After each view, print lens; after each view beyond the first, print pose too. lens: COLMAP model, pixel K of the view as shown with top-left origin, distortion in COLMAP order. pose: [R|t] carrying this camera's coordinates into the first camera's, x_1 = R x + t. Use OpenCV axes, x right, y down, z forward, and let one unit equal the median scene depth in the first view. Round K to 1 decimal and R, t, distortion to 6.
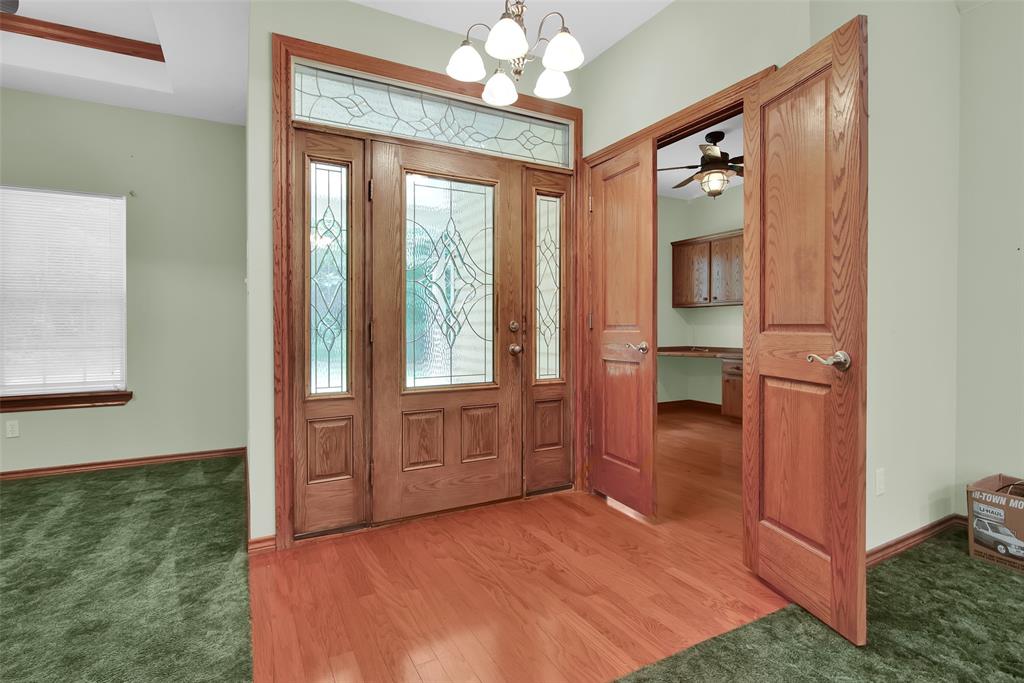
lens RADIAL K [[502.3, 0, 506.1], [0, 502.3, 324.1], [0, 0, 1]] dist [-0.010819, -0.001735]
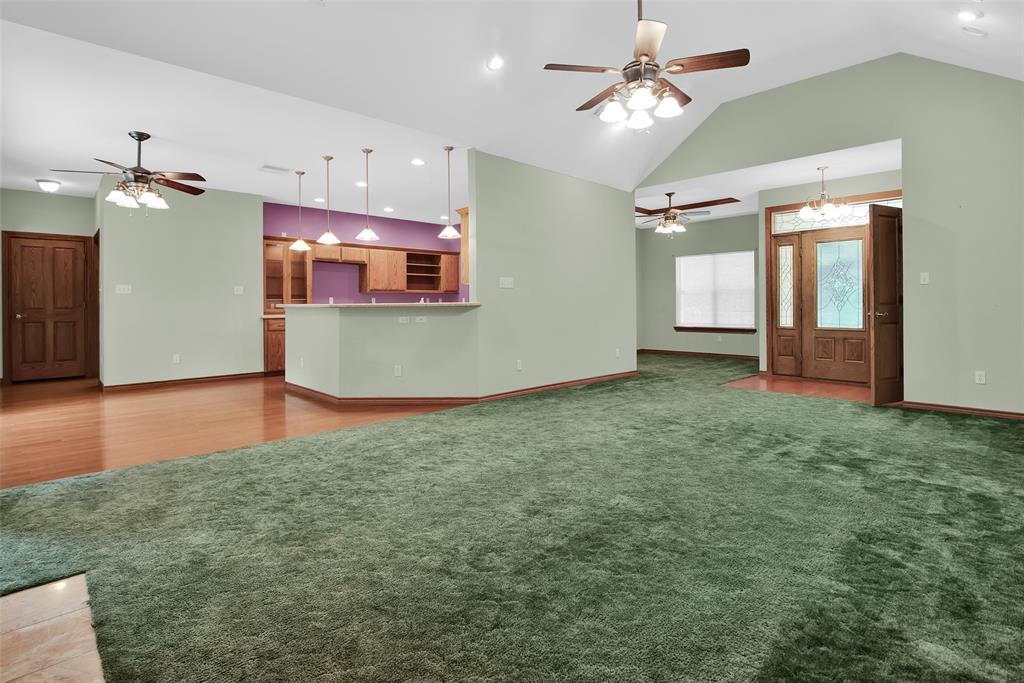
lens RADIAL K [[502.3, 0, 499.8], [0, 502.3, 303.2], [0, 0, 1]] dist [-0.010819, -0.001735]
pose [[0.250073, -0.001095, -0.968226, 1.866127], [0.003842, 0.999993, -0.000139, -0.000759], [0.968219, -0.003685, 0.250076, -1.200353]]
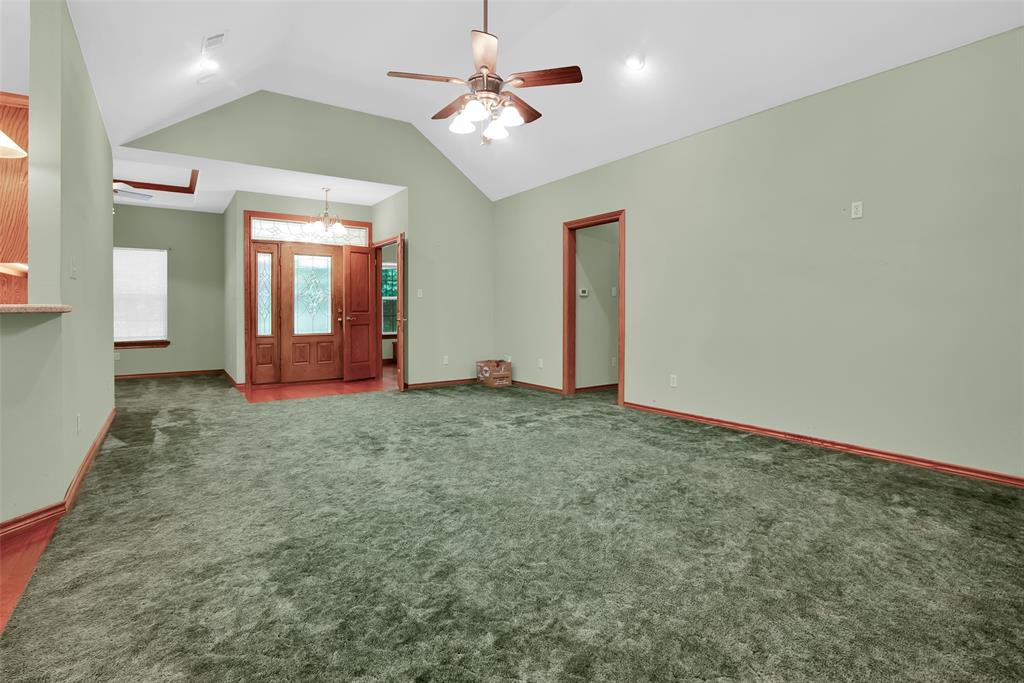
lens RADIAL K [[502.3, 0, 508.4], [0, 502.3, 313.8], [0, 0, 1]] dist [-0.010819, -0.001735]
pose [[0.993495, 0.001646, 0.113862, 0.643986], [-0.001966, 0.999994, 0.002700, 0.008845], [-0.113857, -0.002907, 0.993493, -1.831894]]
